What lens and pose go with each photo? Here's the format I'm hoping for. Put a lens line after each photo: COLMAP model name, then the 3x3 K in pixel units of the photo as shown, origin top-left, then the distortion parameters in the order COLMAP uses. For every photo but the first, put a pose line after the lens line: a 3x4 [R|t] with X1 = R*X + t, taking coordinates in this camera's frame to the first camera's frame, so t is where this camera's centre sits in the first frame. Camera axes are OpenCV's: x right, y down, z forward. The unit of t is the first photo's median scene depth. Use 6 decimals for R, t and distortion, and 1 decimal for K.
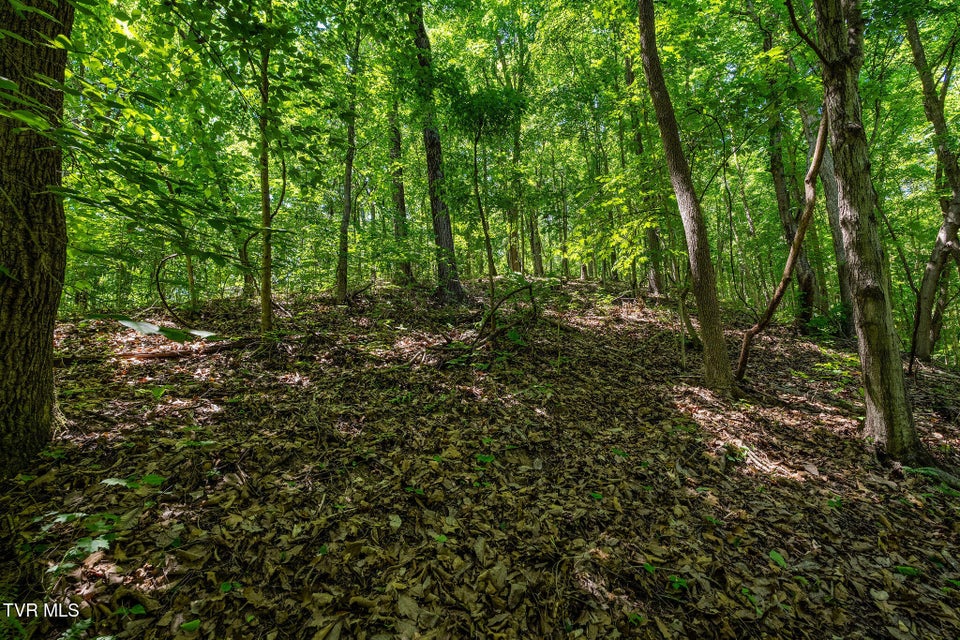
lens RADIAL K [[421.5, 0, 479.4], [0, 421.5, 317.6], [0, 0, 1]] dist [-0.001080, -0.000457]
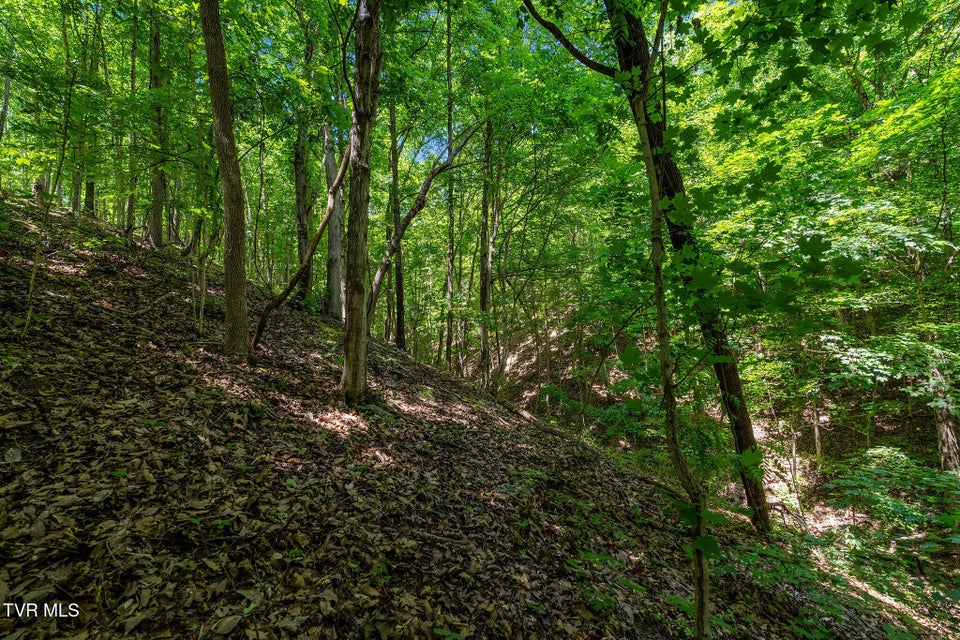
lens RADIAL K [[421.5, 0, 480.5], [0, 421.5, 320.7], [0, 0, 1]] dist [-0.001080, -0.000457]
pose [[0.460368, 0.067707, 0.885142, -0.181214], [-0.143555, 0.989642, -0.001036, -0.010029], [-0.876044, -0.126590, 0.465319, -0.051751]]
